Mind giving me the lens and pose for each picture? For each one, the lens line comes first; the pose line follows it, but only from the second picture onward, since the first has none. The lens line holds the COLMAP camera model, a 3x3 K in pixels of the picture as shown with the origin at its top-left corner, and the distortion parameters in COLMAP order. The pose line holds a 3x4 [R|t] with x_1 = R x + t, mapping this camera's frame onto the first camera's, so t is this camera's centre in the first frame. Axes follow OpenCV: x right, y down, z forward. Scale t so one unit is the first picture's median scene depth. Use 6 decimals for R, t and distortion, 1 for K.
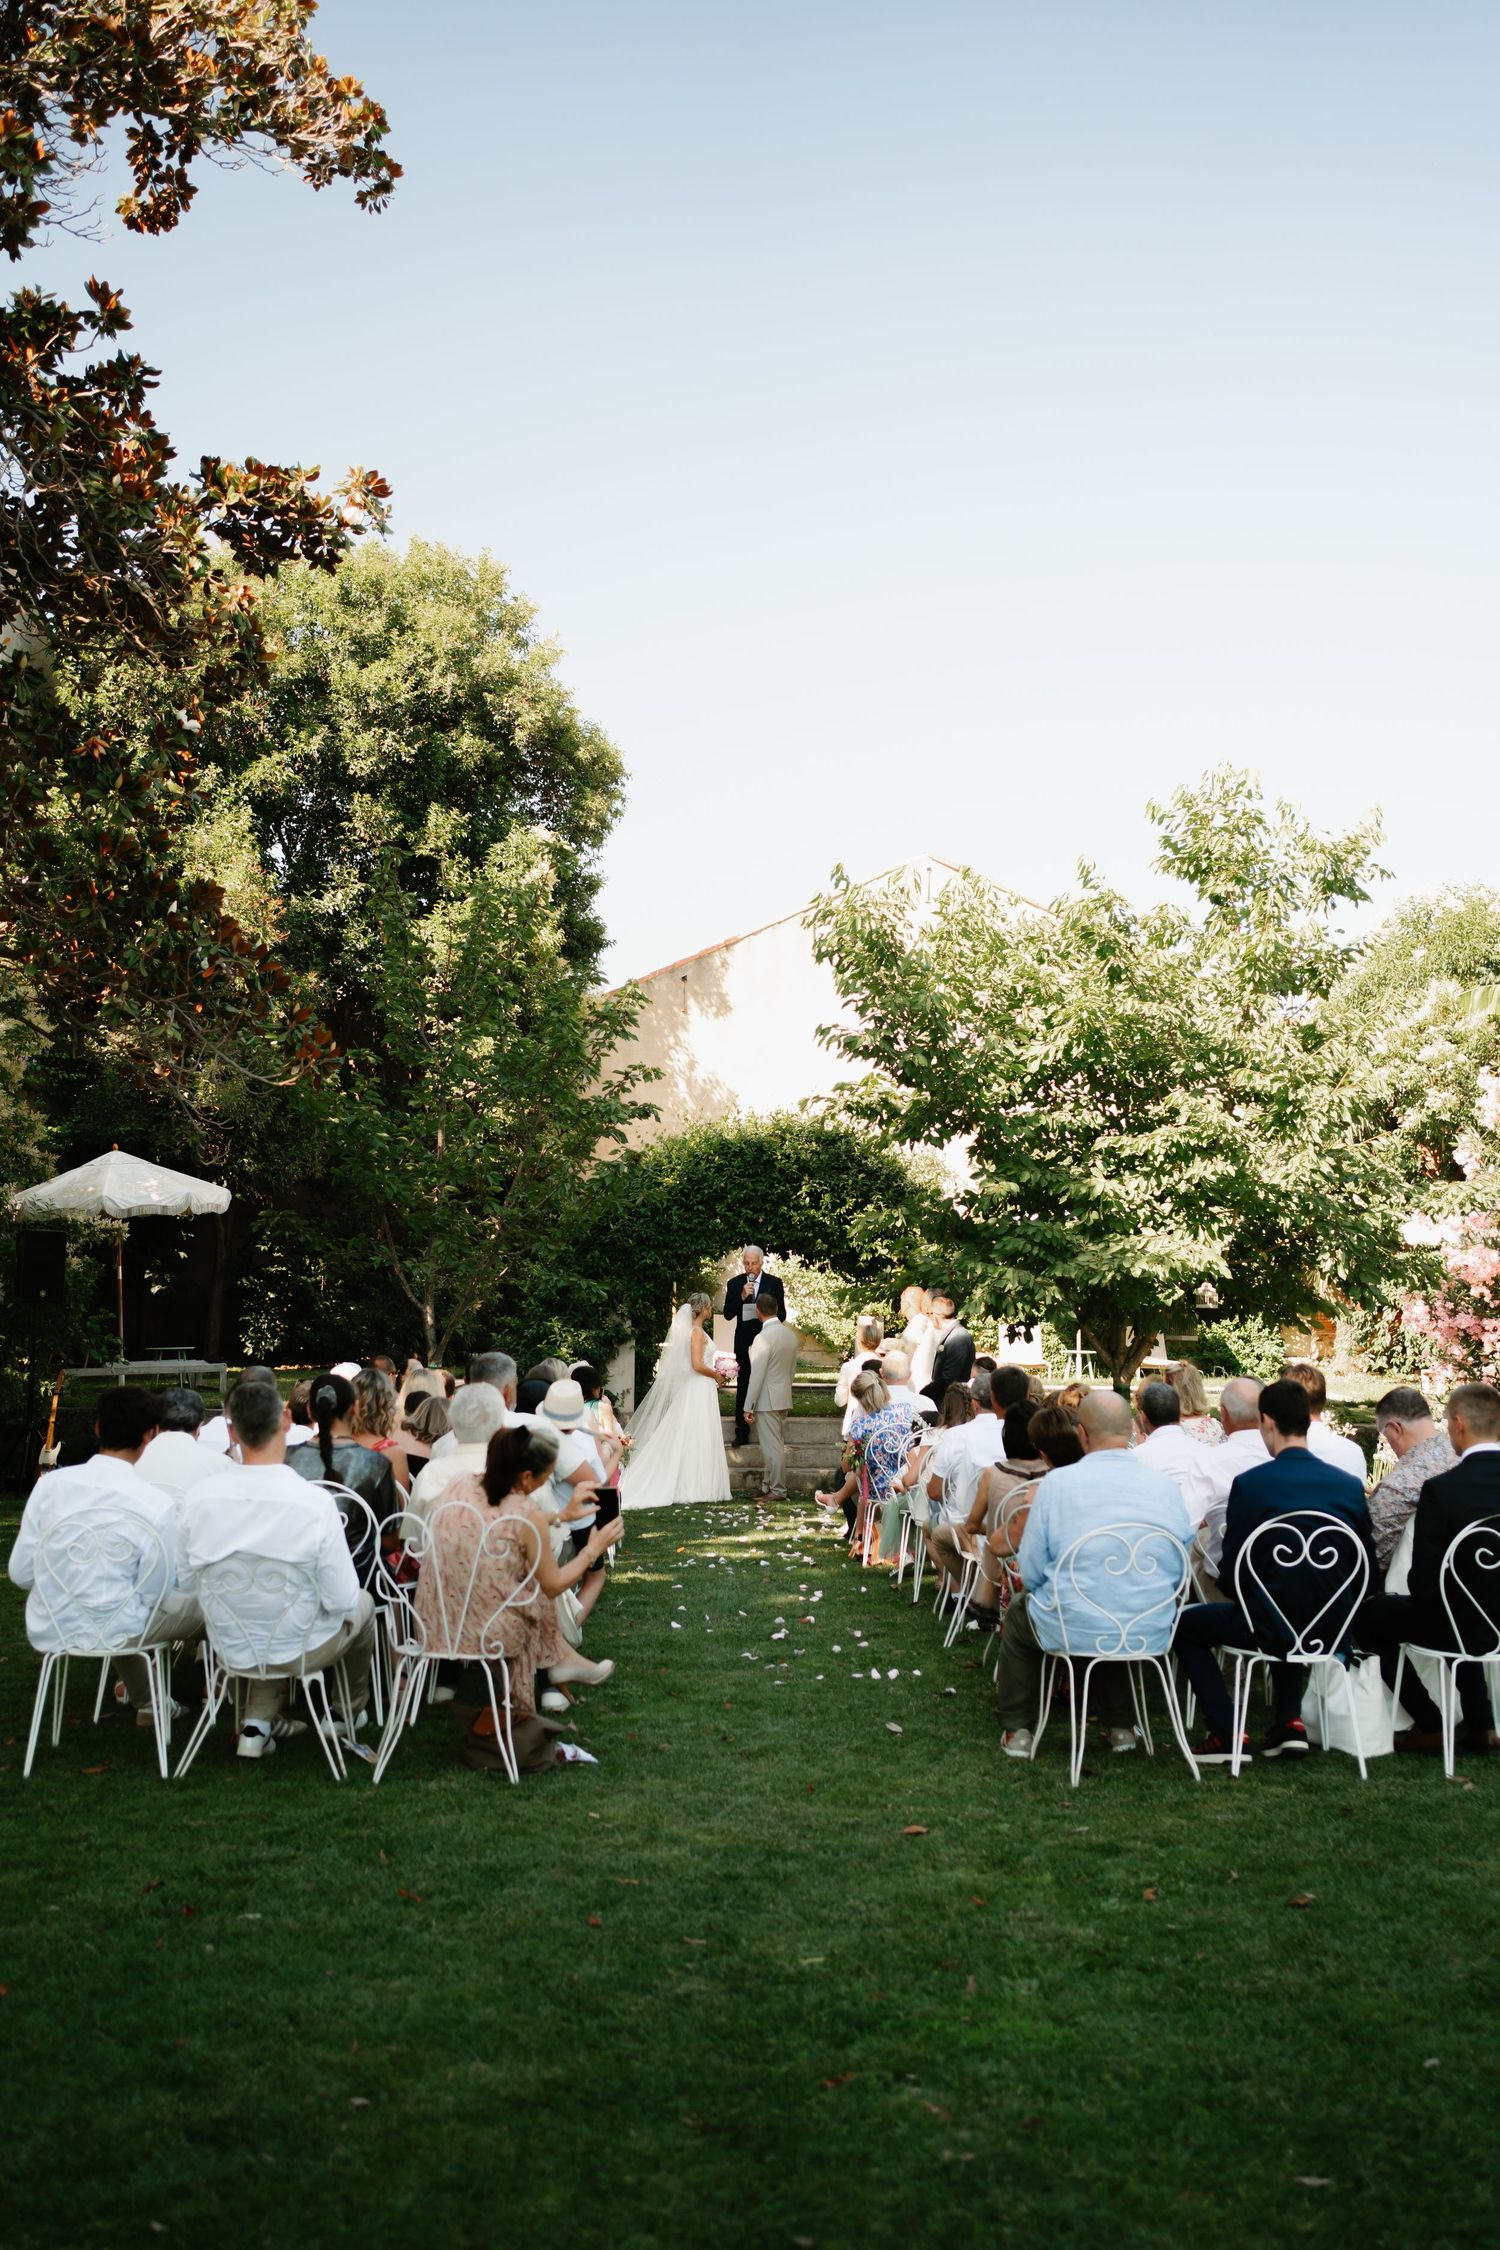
lens RADIAL K [[2124.6, 0, 750.0], [0, 2124.6, 1125.0], [0, 0, 1]] dist [-0.003659, -0.039999]
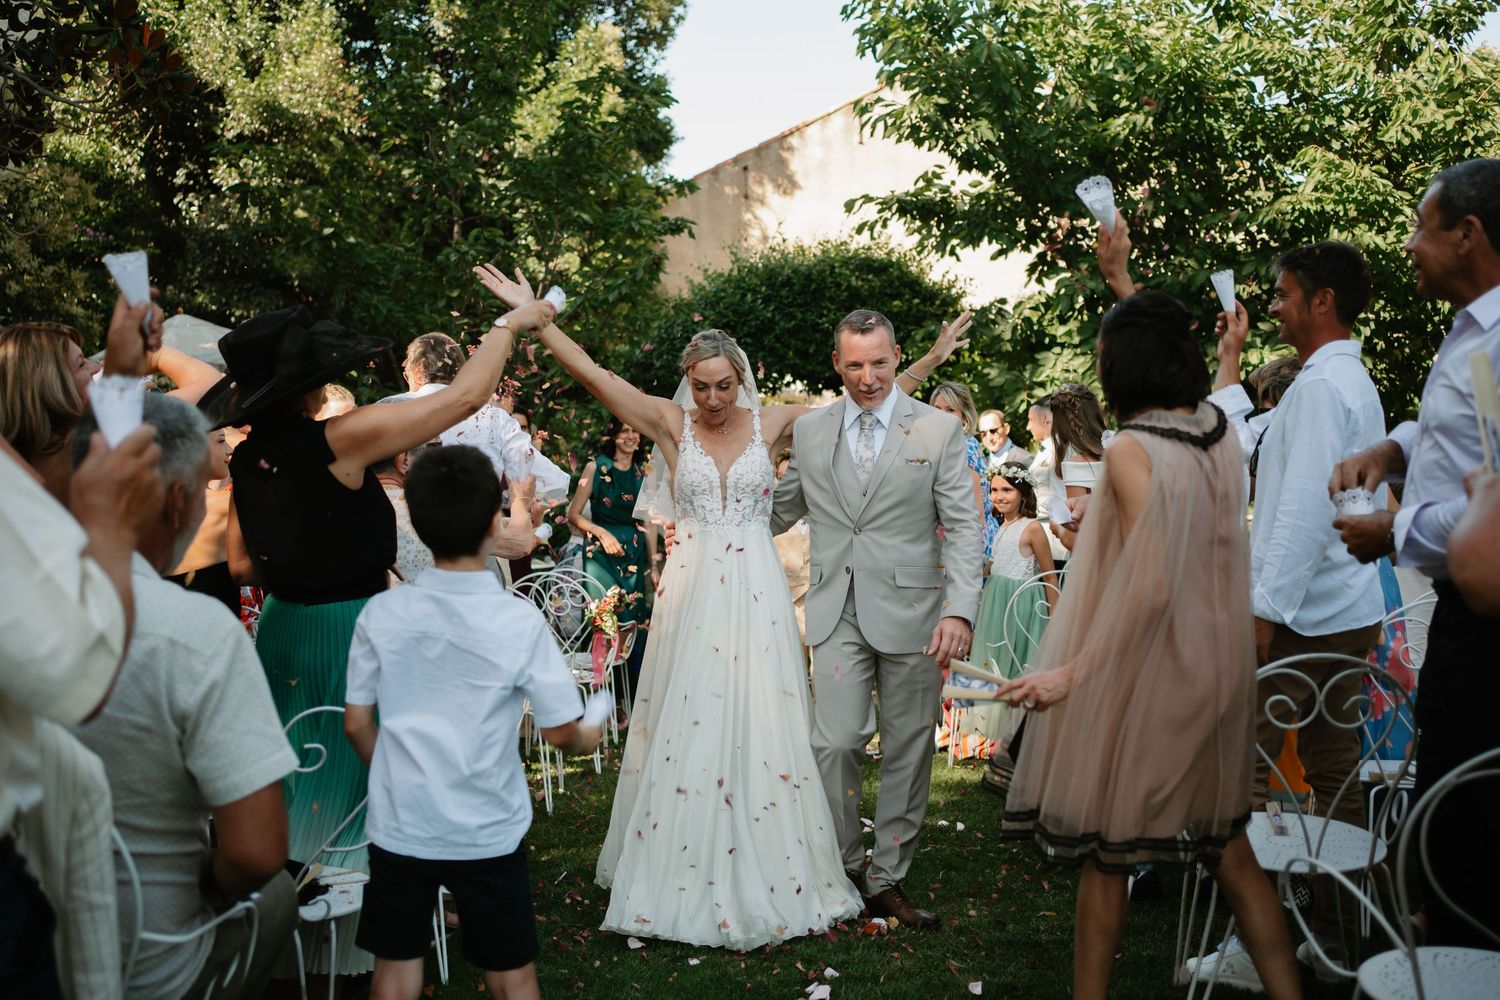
lens RADIAL K [[1510.9, 0, 728.9], [0, 1510.9, 502.2], [0, 0, 1]] dist [-0.021849, -0.032998]
pose [[0.997582, -0.029349, -0.063000, 0.009491], [0.035718, 0.994094, 0.102479, 0.043058], [0.059621, -0.104481, 0.992738, 0.325142]]
